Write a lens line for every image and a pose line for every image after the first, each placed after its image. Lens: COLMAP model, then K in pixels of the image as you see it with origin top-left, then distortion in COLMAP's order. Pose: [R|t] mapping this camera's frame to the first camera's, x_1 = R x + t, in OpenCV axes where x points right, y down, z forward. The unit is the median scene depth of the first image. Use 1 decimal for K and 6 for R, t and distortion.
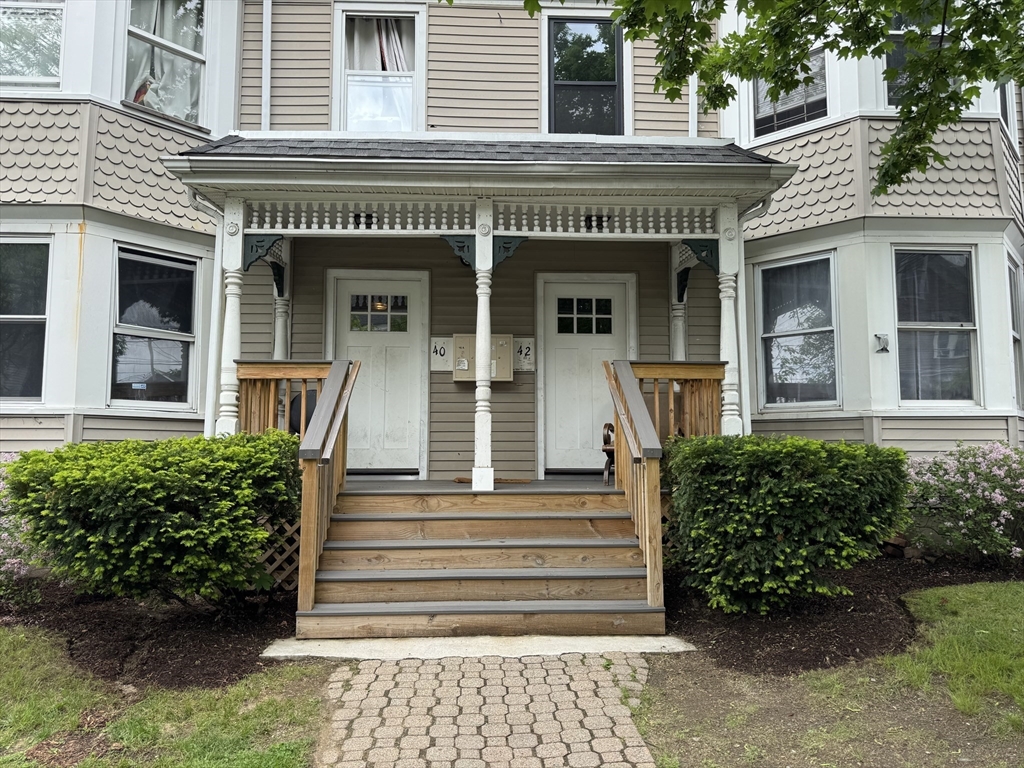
lens RADIAL K [[736.1, 0, 512.0], [0, 736.1, 384.0], [0, 0, 1]] dist [0.008219, 0.002180]
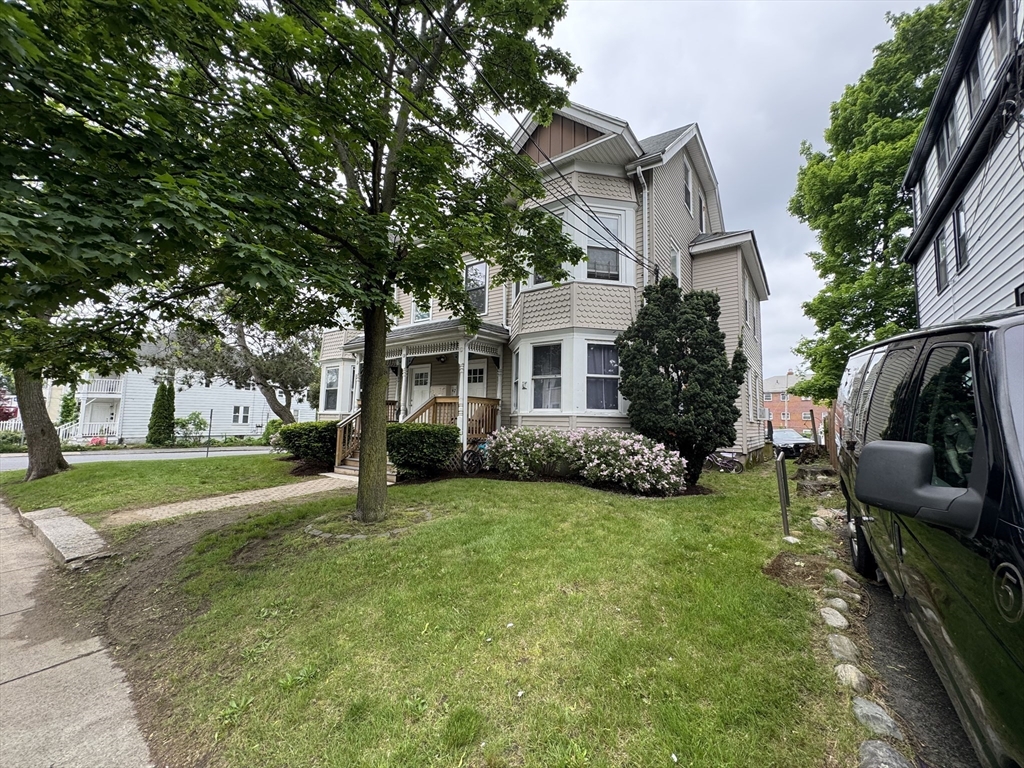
lens RADIAL K [[411.4, 0, 512.0], [0, 411.4, 384.0], [0, 0, 1]] dist [0.000383, 0.000034]
pose [[0.784802, -0.041152, -0.618379, 1.313598], [0.030806, 0.999150, -0.027395, -0.024348], [0.618981, 0.002450, 0.785403, -0.086985]]
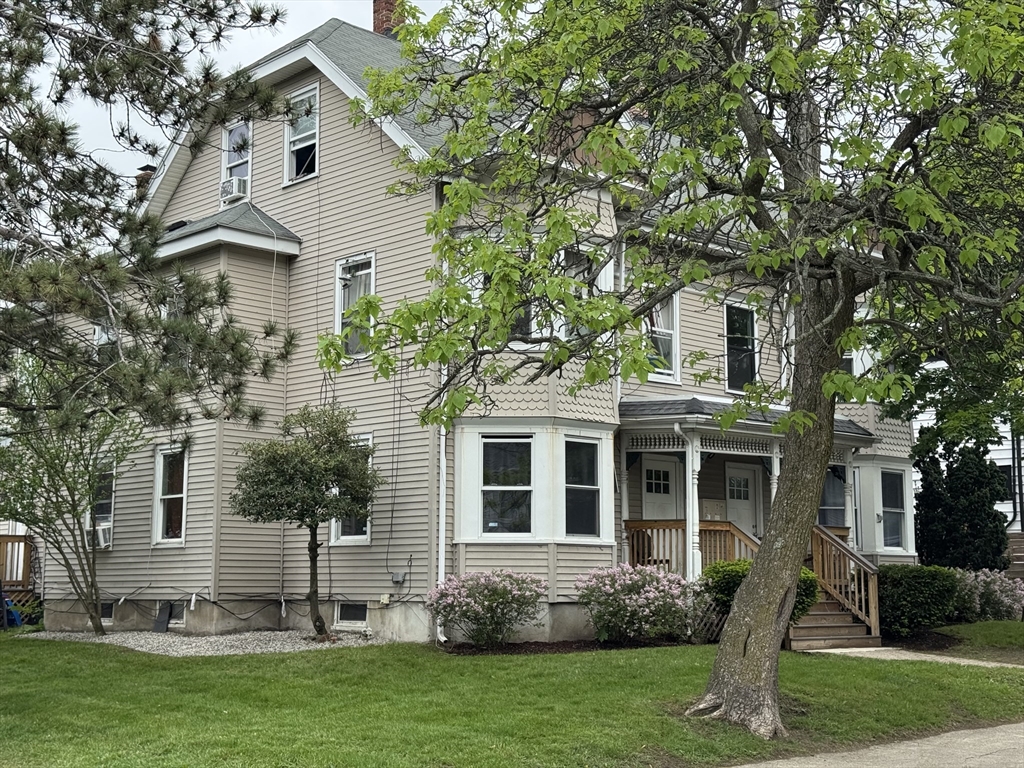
lens RADIAL K [[1439.4, 0, 512.0], [0, 1439.4, 384.0], [0, 0, 1]] dist [0.014165, -0.035520]
pose [[0.746753, 0.093788, 0.658456, -2.901063], [-0.046792, 0.994963, -0.088653, -0.024512], [-0.663454, 0.035392, 0.747380, -1.311409]]
